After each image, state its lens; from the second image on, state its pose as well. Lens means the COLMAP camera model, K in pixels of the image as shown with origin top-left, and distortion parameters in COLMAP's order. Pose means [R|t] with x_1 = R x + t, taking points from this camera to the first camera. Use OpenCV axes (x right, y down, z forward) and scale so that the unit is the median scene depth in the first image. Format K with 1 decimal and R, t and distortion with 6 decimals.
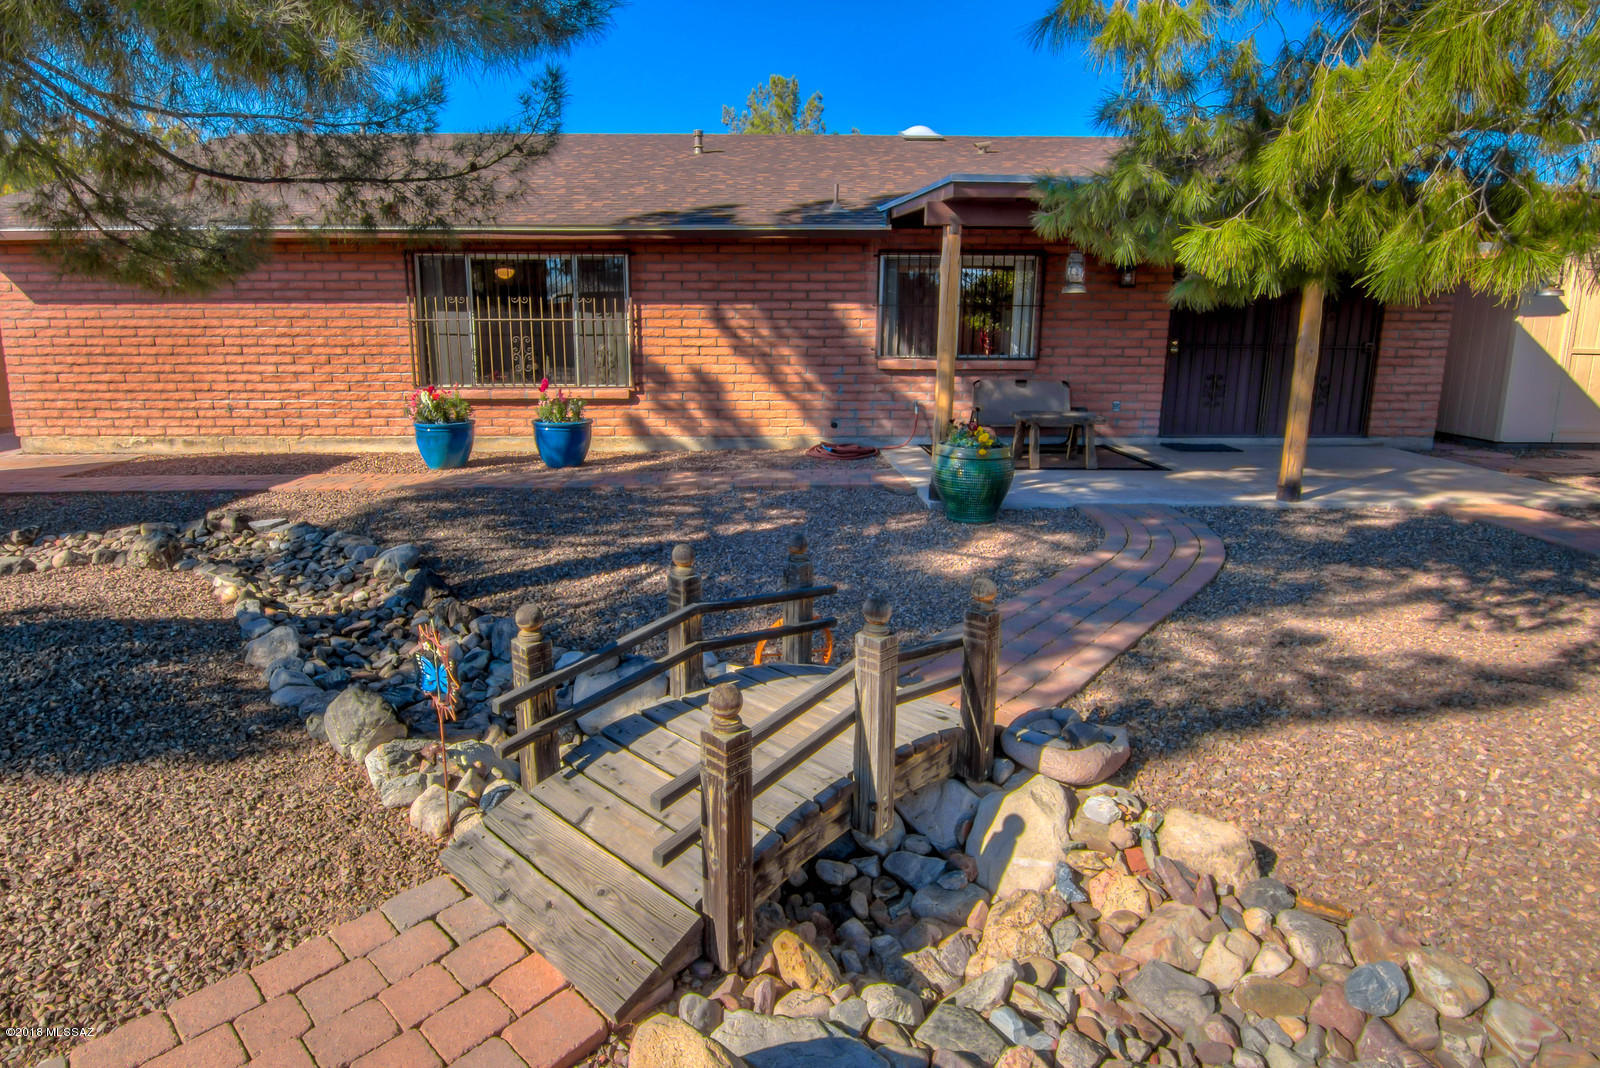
lens RADIAL K [[881.1, 0, 797.6], [0, 881.1, 460.3], [0, 0, 1]] dist [0.002128, 0.000634]
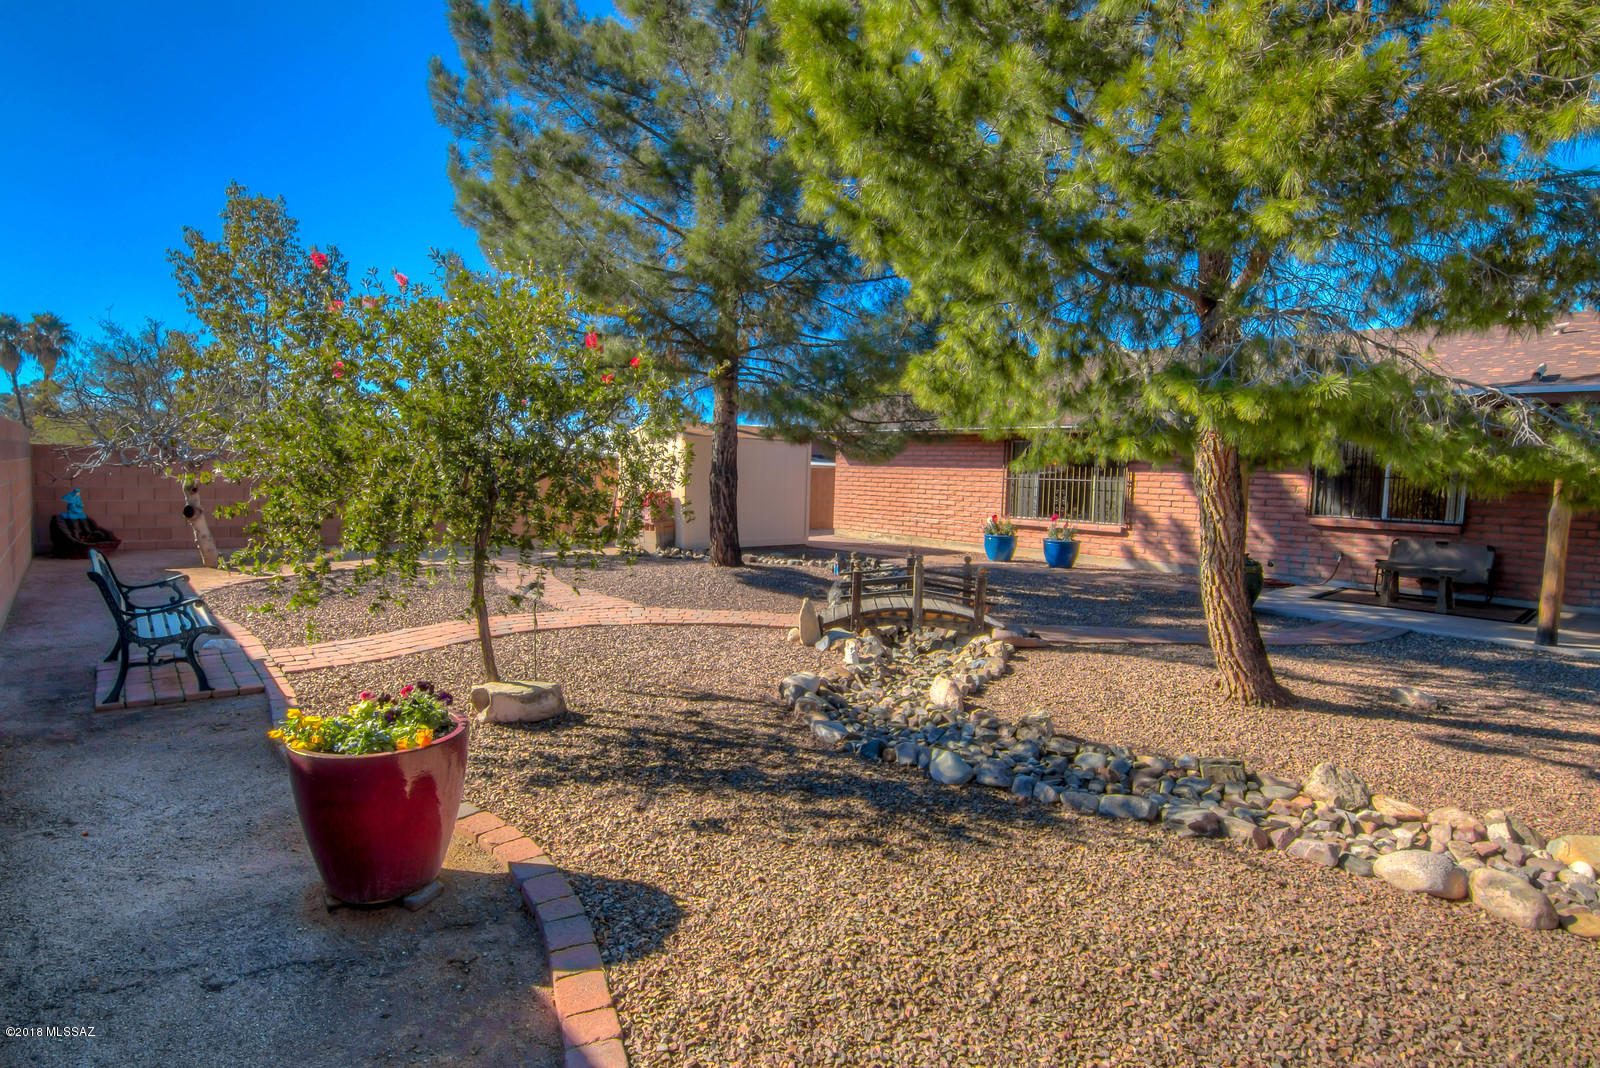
lens RADIAL K [[821.6, 0, 804.2], [0, 821.6, 485.4], [0, 0, 1]] dist [0.000751, -0.018067]
pose [[0.663542, 0.030481, -0.747518, 0.500754], [-0.140817, 0.986399, -0.084776, 0.045947], [0.734767, 0.161515, 0.658809, -0.345144]]
